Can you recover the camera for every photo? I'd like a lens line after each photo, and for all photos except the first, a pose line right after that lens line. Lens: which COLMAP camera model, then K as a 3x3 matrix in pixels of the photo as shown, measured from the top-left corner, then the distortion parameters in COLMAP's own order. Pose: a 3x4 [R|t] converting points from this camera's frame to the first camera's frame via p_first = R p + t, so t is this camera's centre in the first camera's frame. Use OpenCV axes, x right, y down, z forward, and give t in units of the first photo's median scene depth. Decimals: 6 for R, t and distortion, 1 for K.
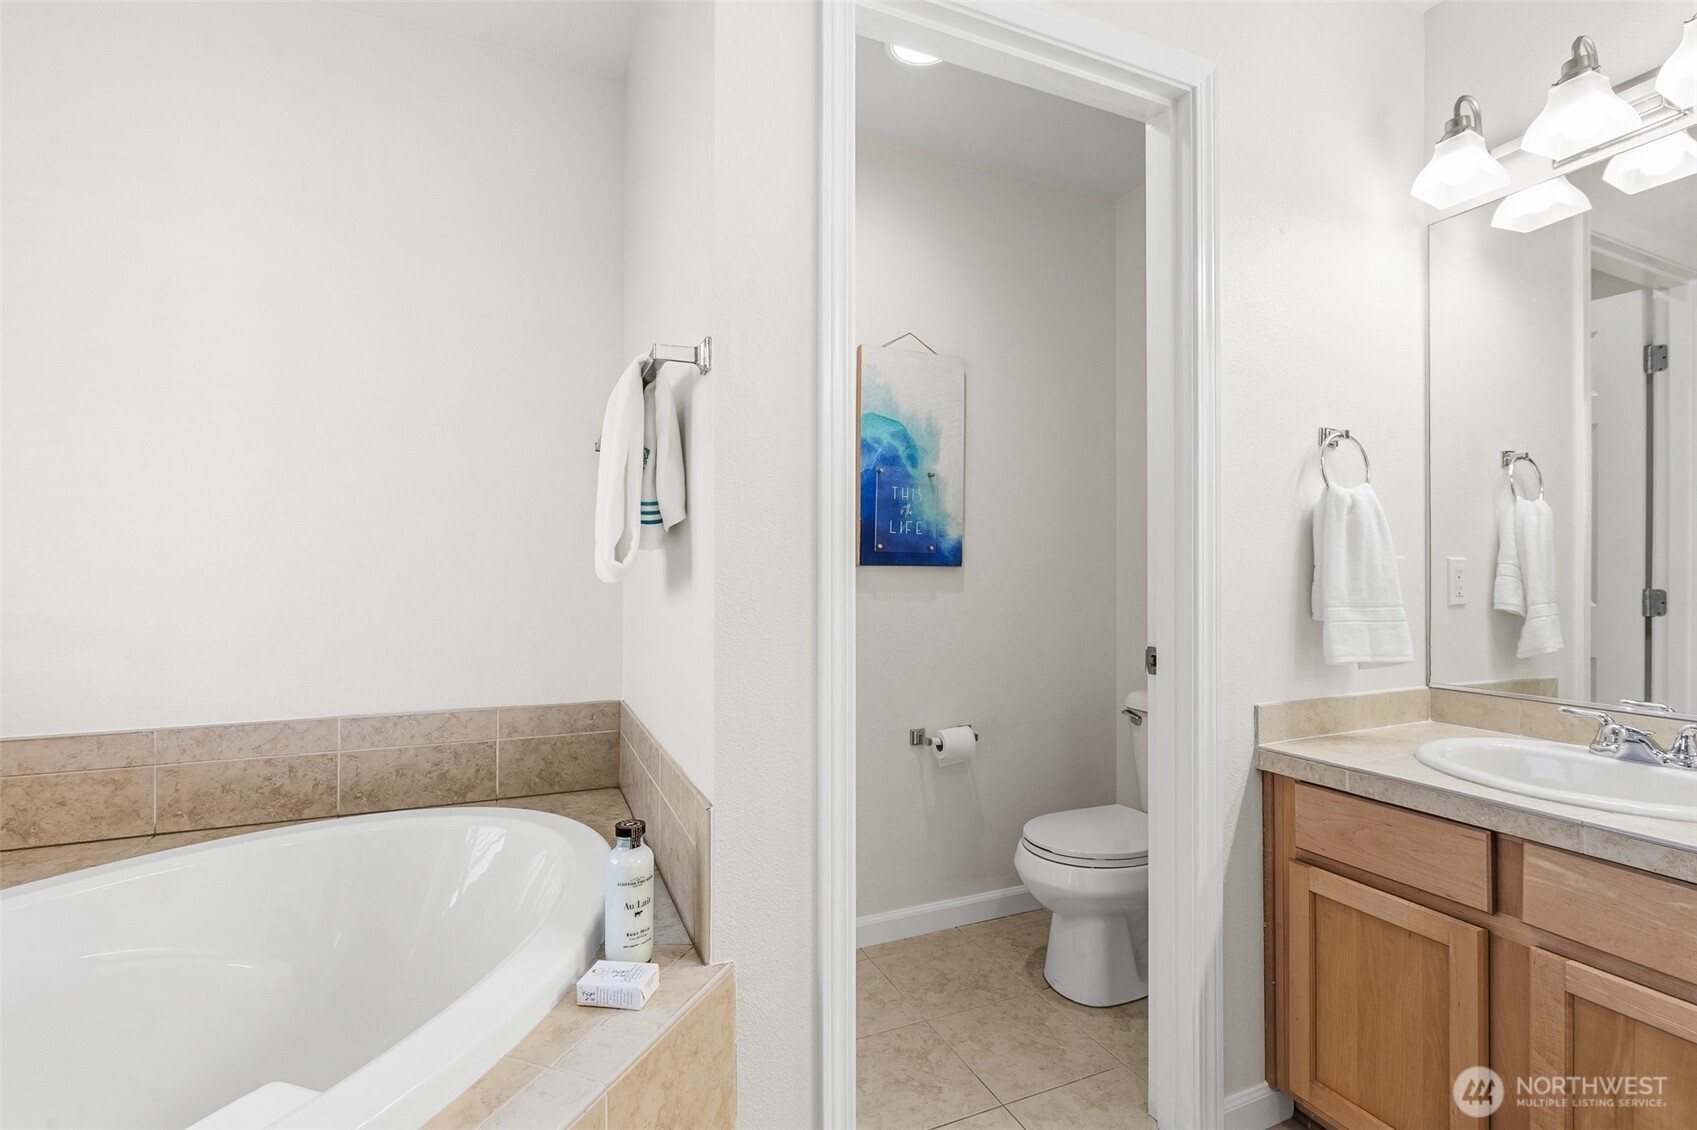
lens RADIAL K [[760.3, 0, 848.5], [0, 760.3, 565.0], [0, 0, 1]] dist [0.000654, -0.000062]
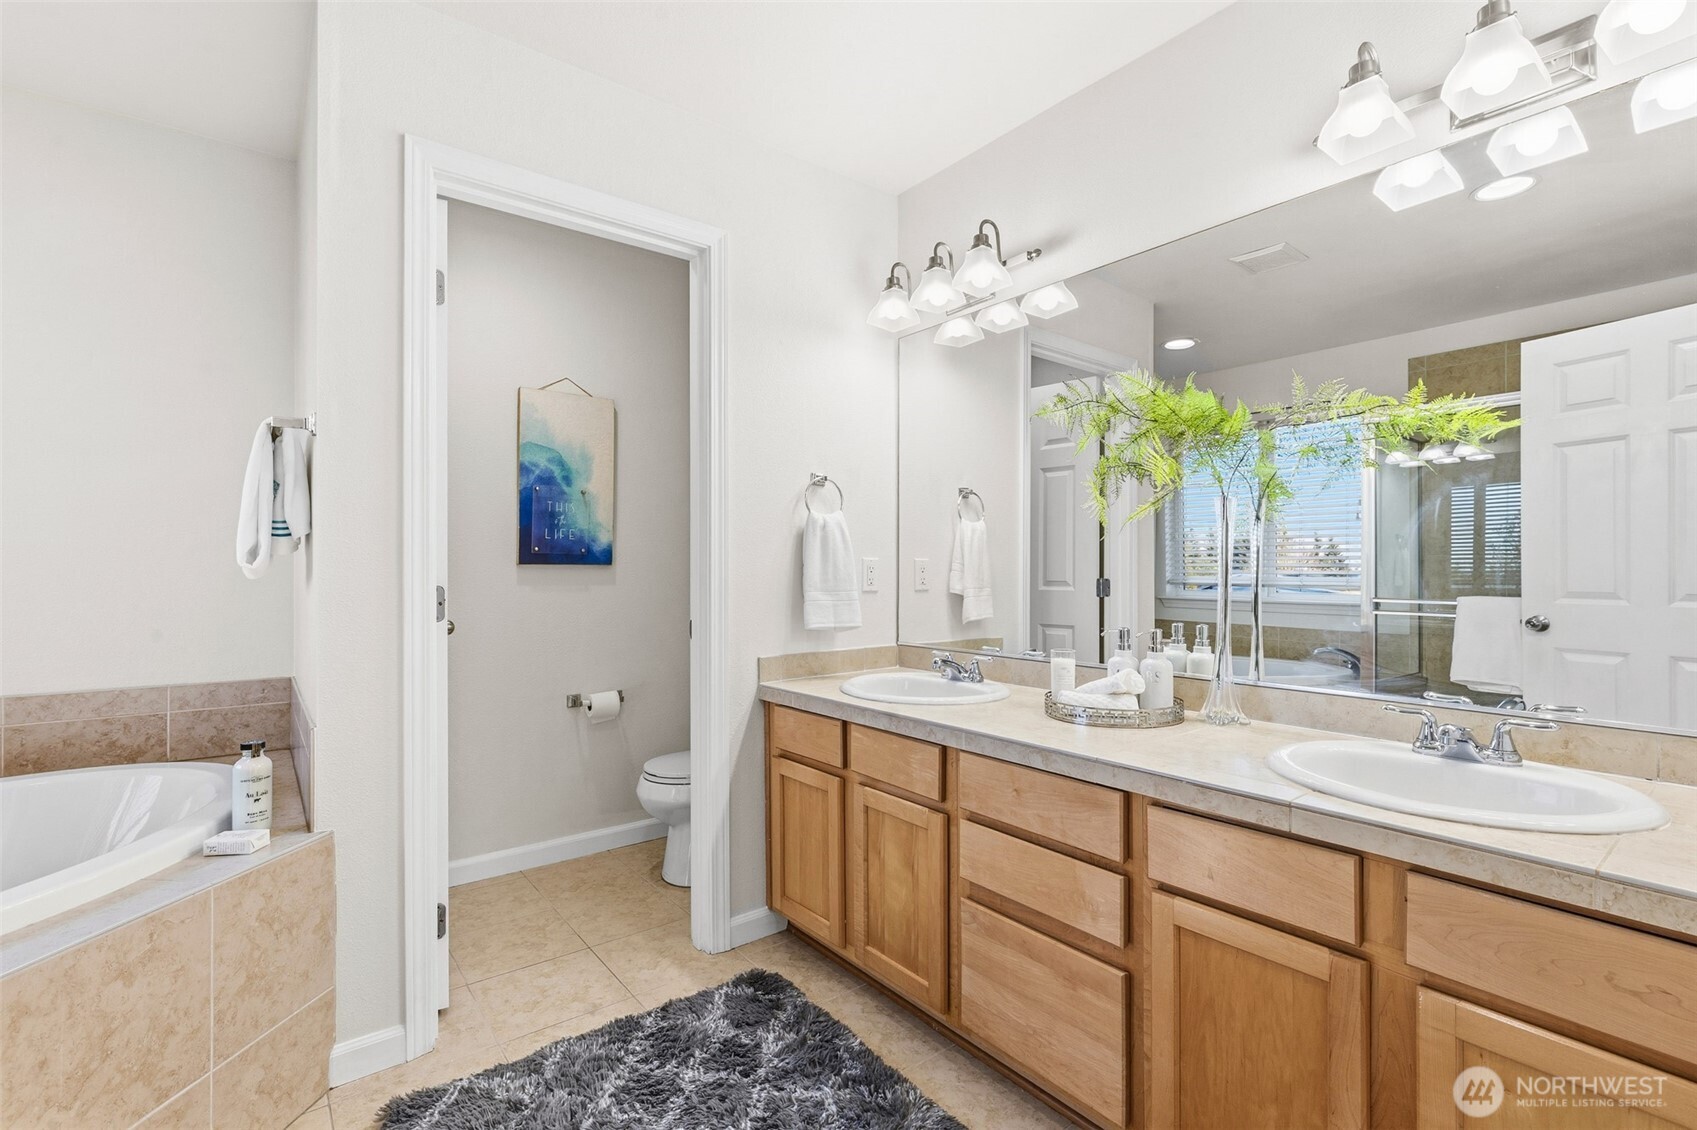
lens RADIAL K [[778.0, 0, 857.6], [0, 778.0, 562.5], [0, 0, 1]] dist [0.000482, 0.000039]
pose [[0.968858, -0.001207, 0.247615, 0.308148], [0.000734, 0.999998, 0.002005, -0.005865], [-0.247617, -0.001761, 0.968857, -0.486676]]
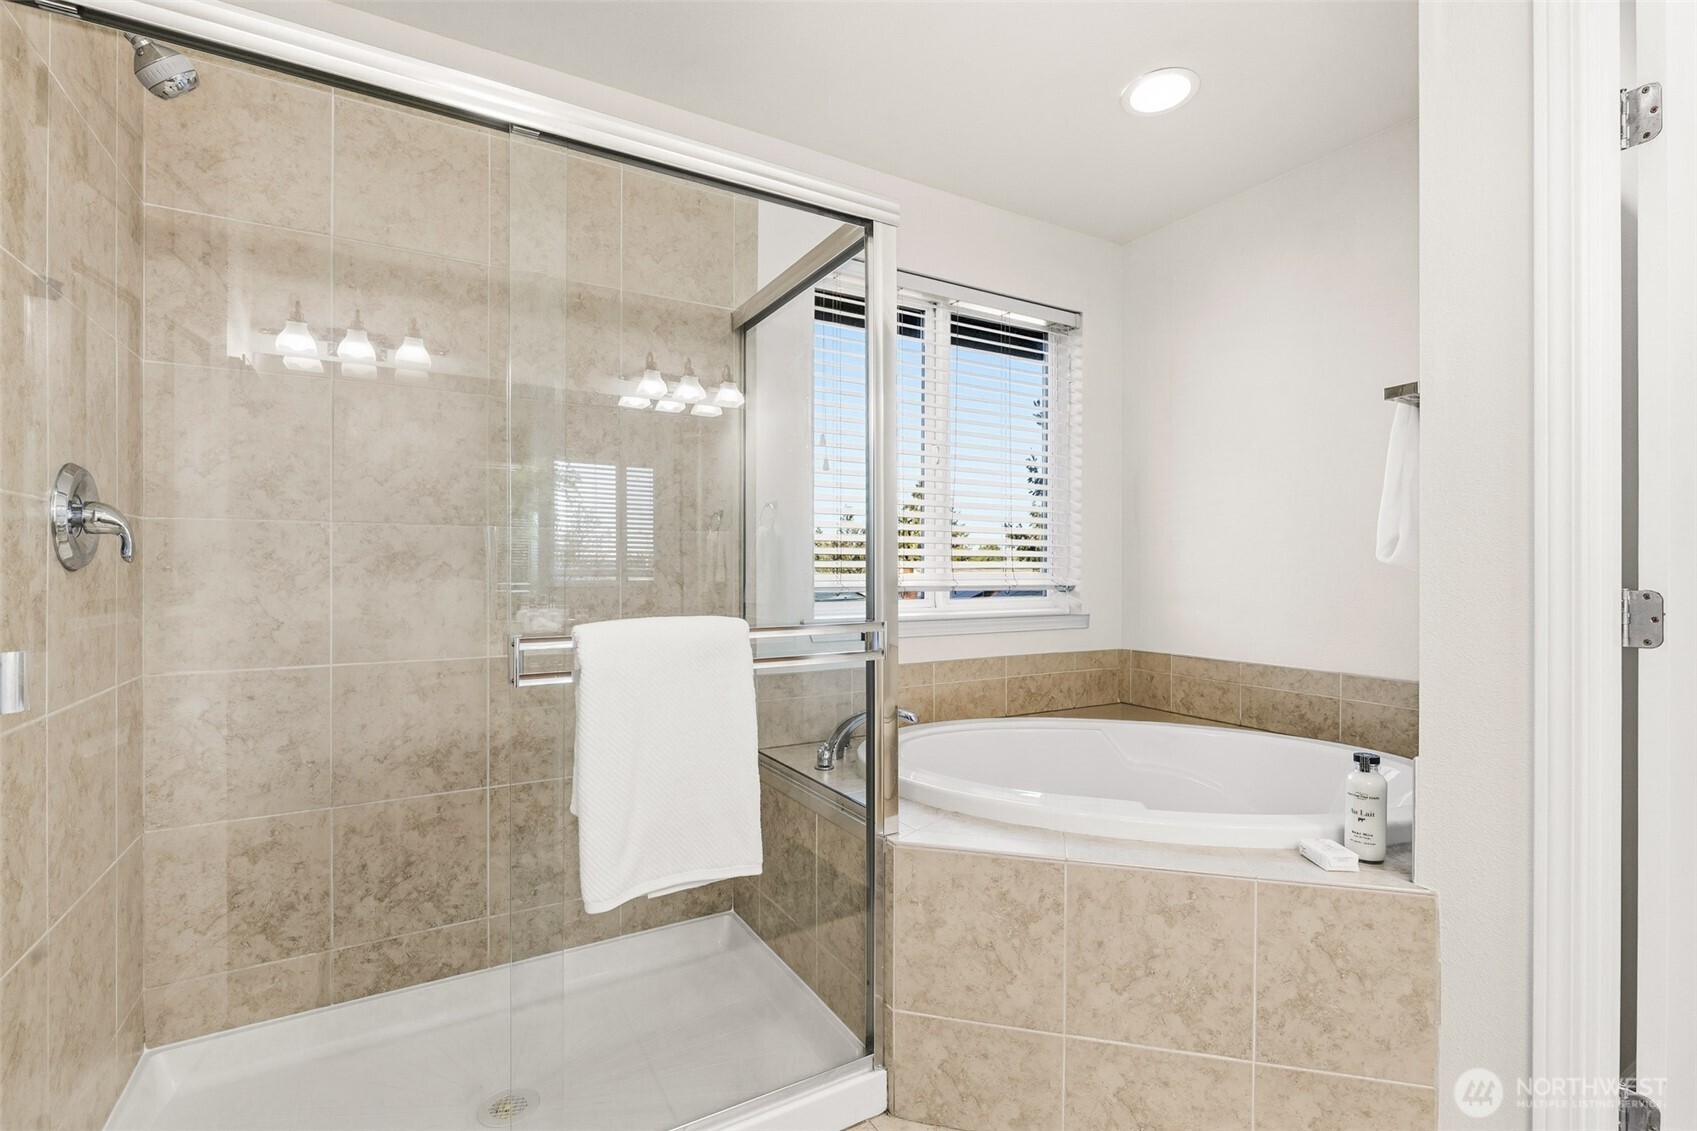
lens RADIAL K [[770.7, 0, 842.6], [0, 770.7, 565.3], [0, 0, 1]] dist [0.017017, 0.000050]
pose [[0.118346, 0.000560, -0.992972, 0.626865], [0.009474, 0.999954, 0.001693, -0.004075], [0.992927, -0.009608, 0.118335, -0.050520]]
